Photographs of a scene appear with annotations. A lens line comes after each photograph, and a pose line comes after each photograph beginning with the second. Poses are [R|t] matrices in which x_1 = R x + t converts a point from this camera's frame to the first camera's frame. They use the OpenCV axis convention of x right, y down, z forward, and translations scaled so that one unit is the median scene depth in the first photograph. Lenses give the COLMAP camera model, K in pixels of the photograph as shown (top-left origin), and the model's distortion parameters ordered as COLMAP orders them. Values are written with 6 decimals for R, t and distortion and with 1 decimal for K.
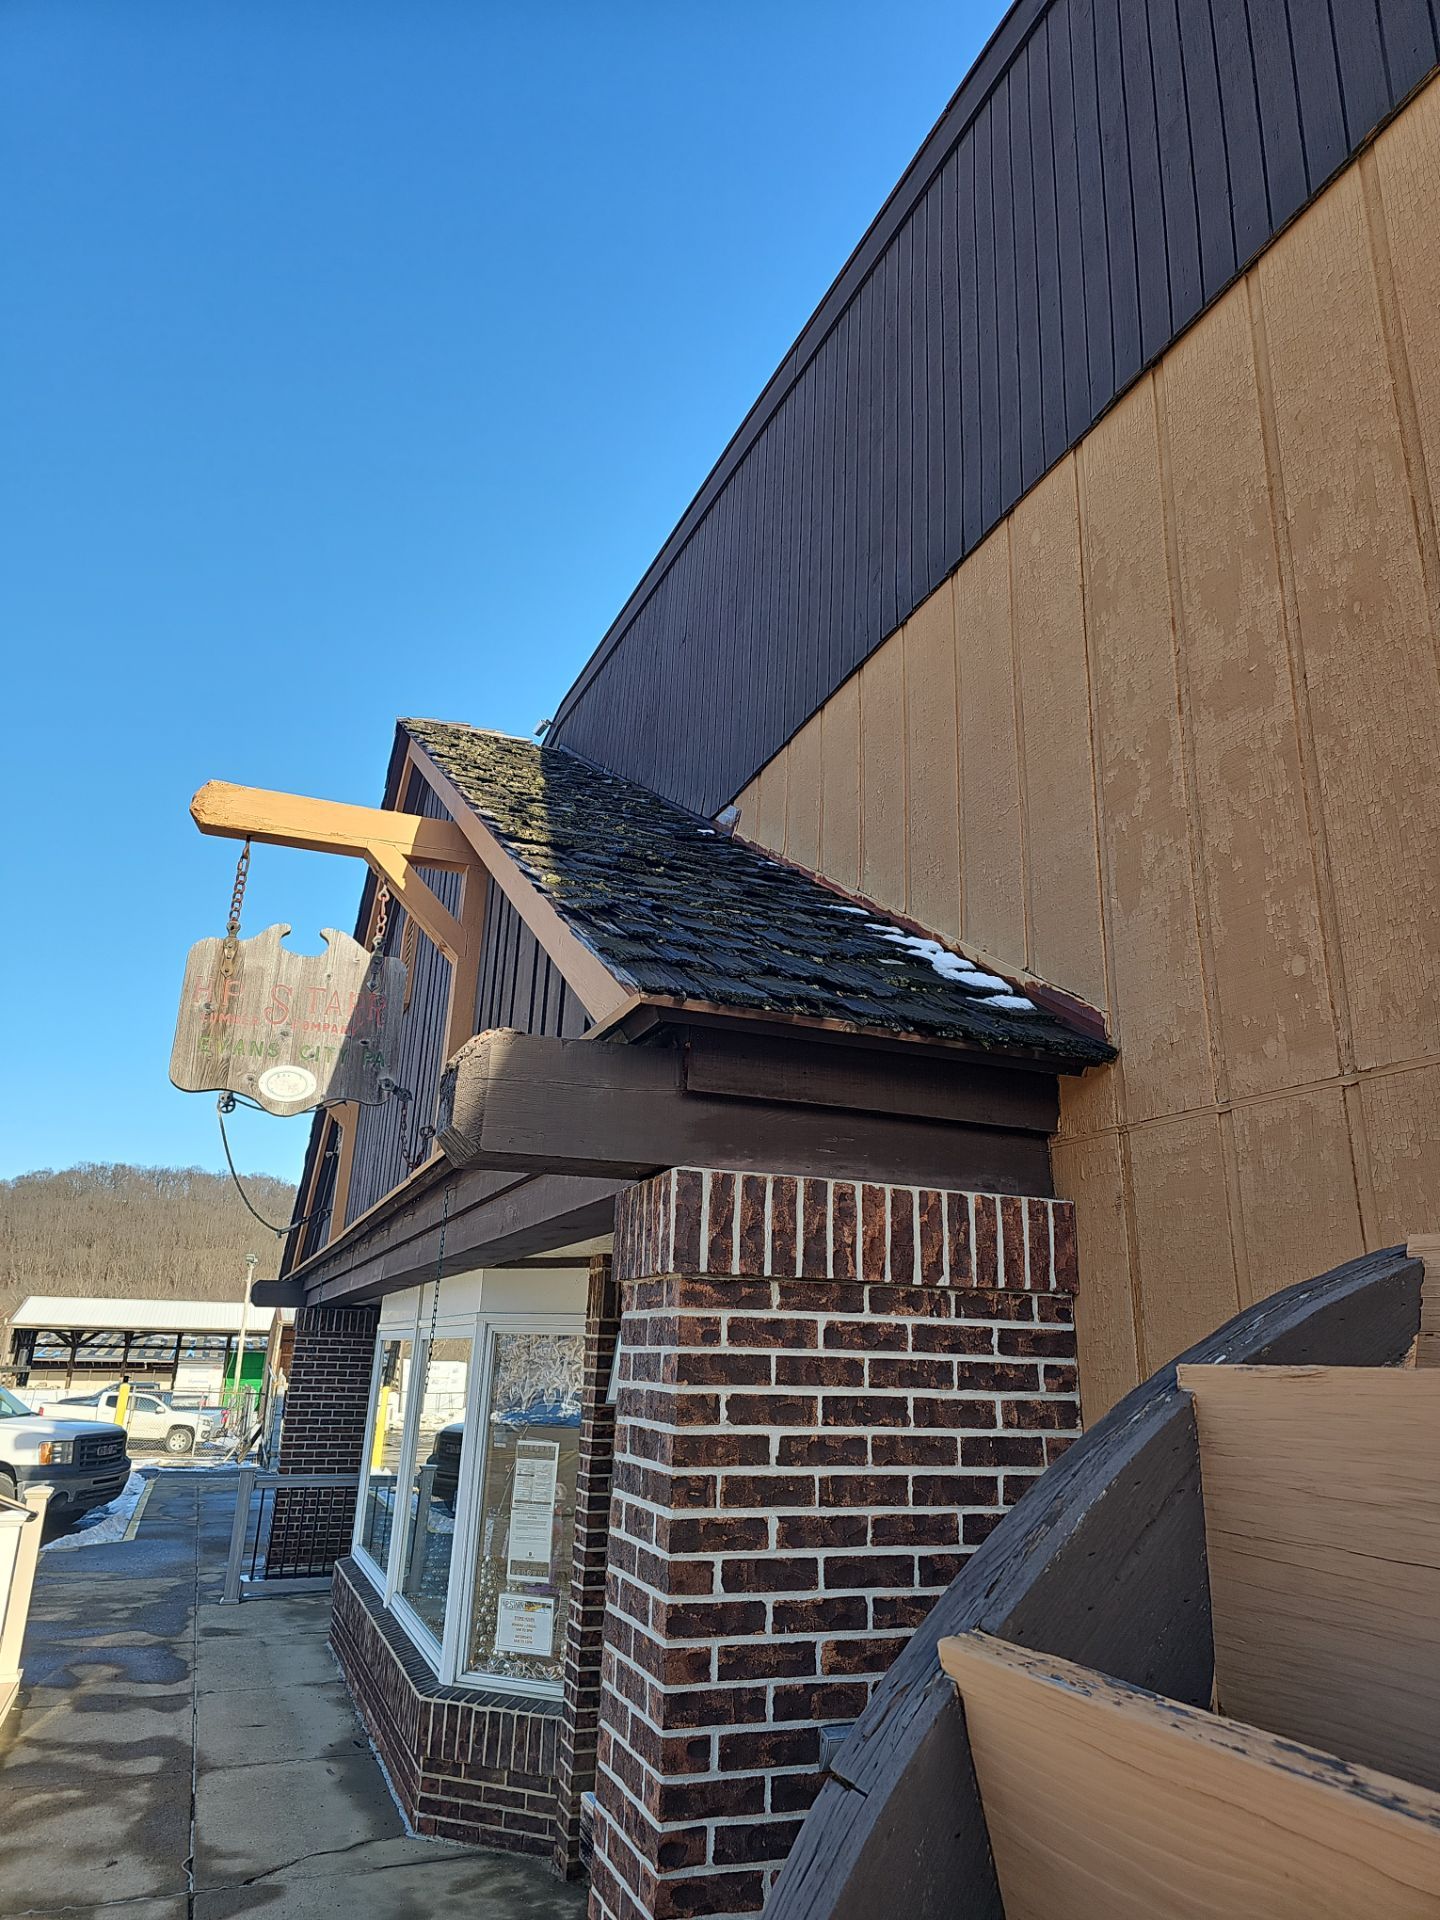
lens RADIAL K [[1284.1, 0, 719.4], [0, 1284.1, 963.5], [0, 0, 1]] dist [-0.010412, 0.000902]
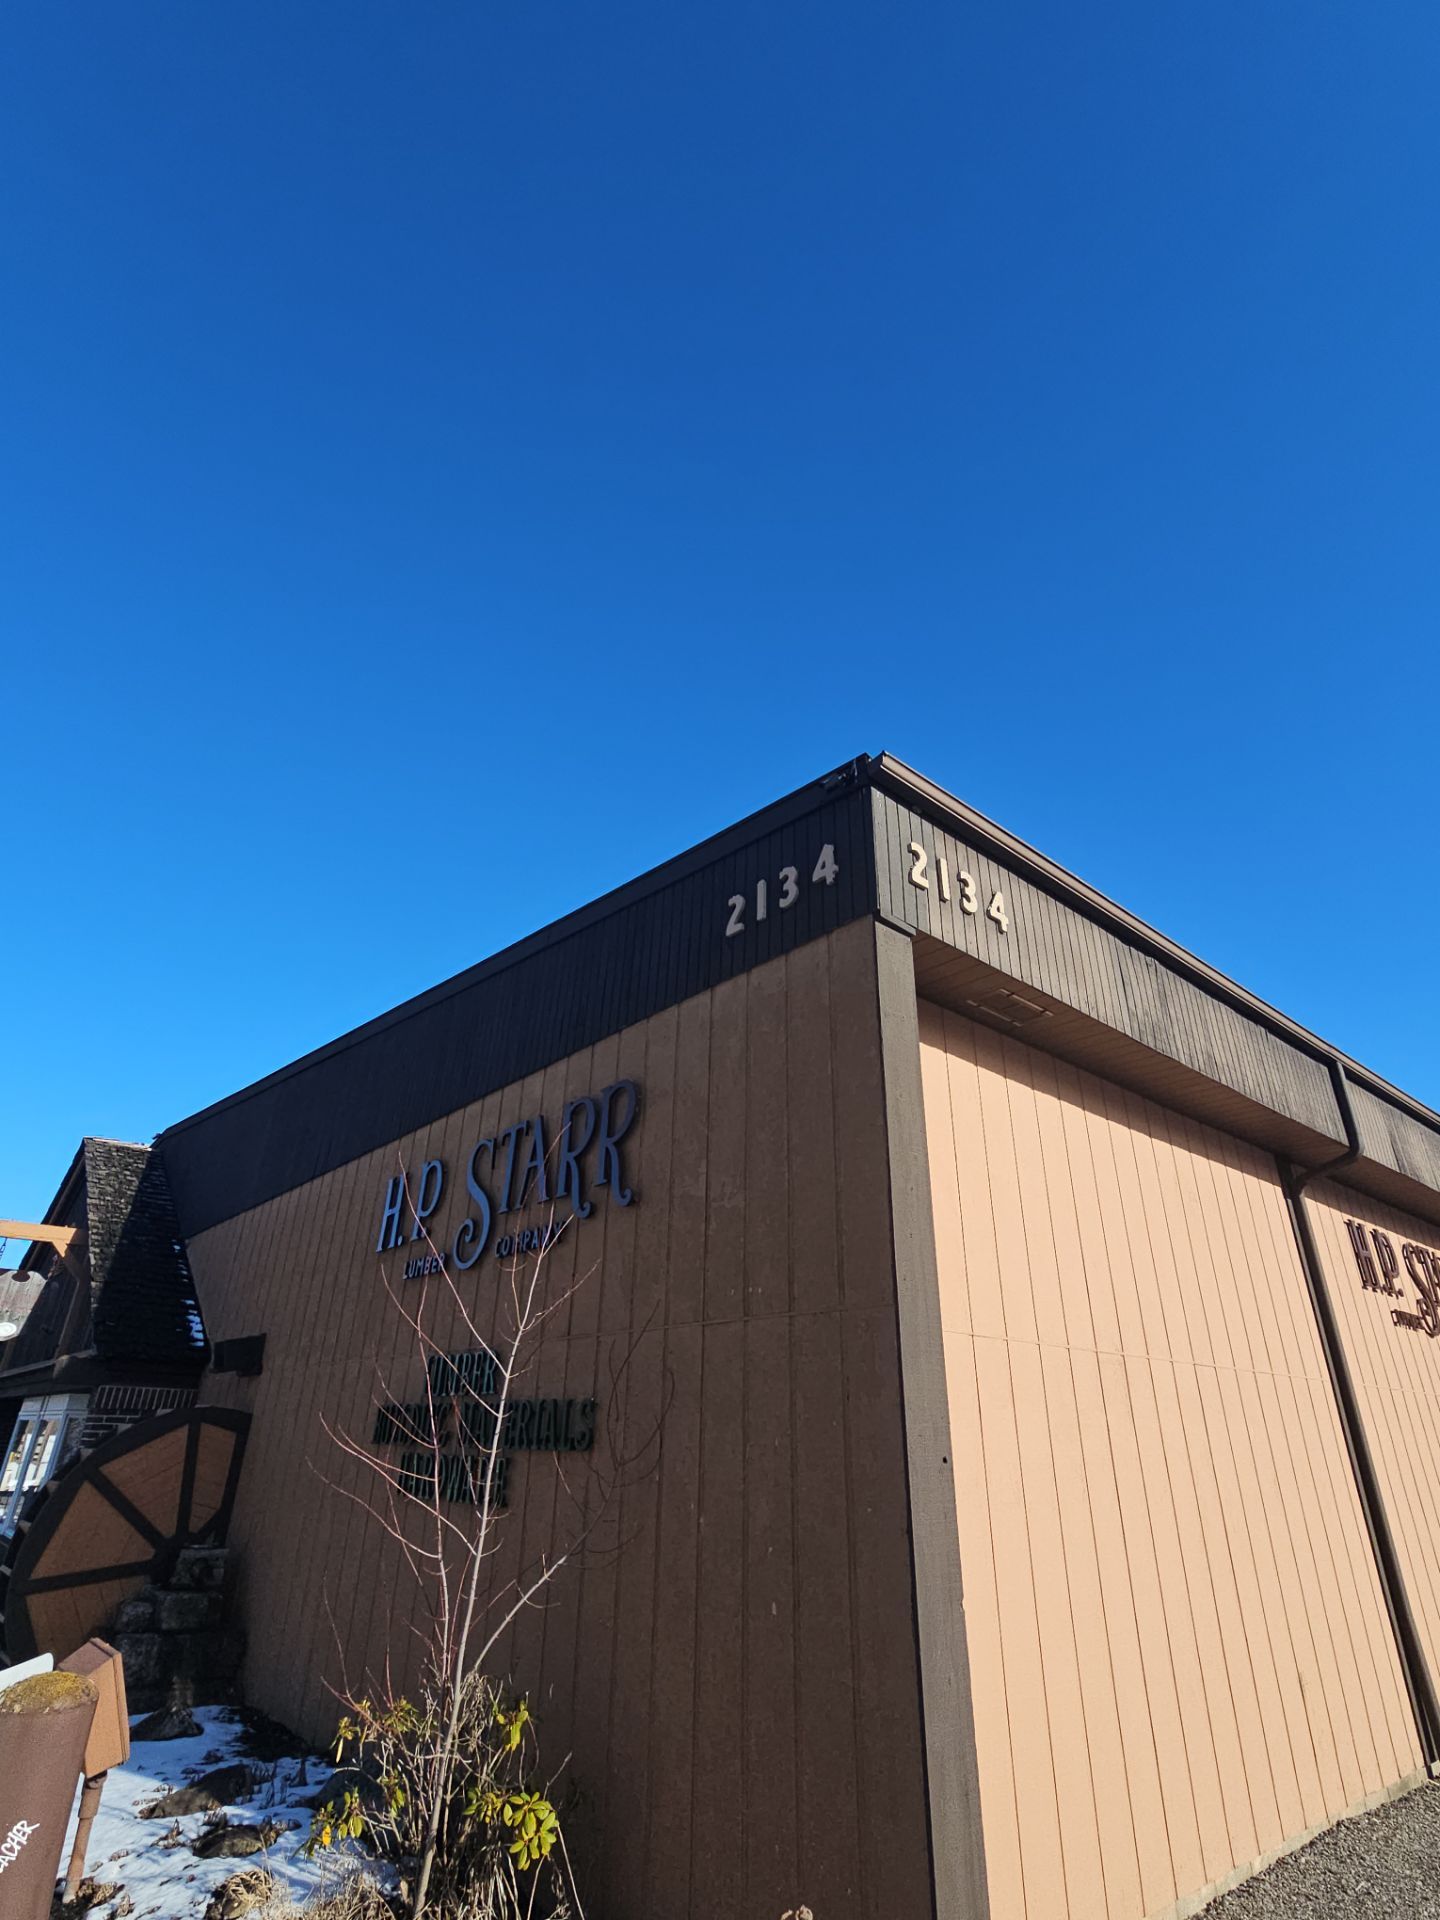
lens RADIAL K [[964.7, 0, 720.0], [0, 964.7, 960.0], [0, 0, 1]] dist [0.000025, -0.000005]
pose [[0.941708, 0.135507, 0.307935, 0.381547], [-0.084544, 0.981243, -0.173247, -0.458193], [-0.325635, 0.137114, 0.935501, -1.586816]]
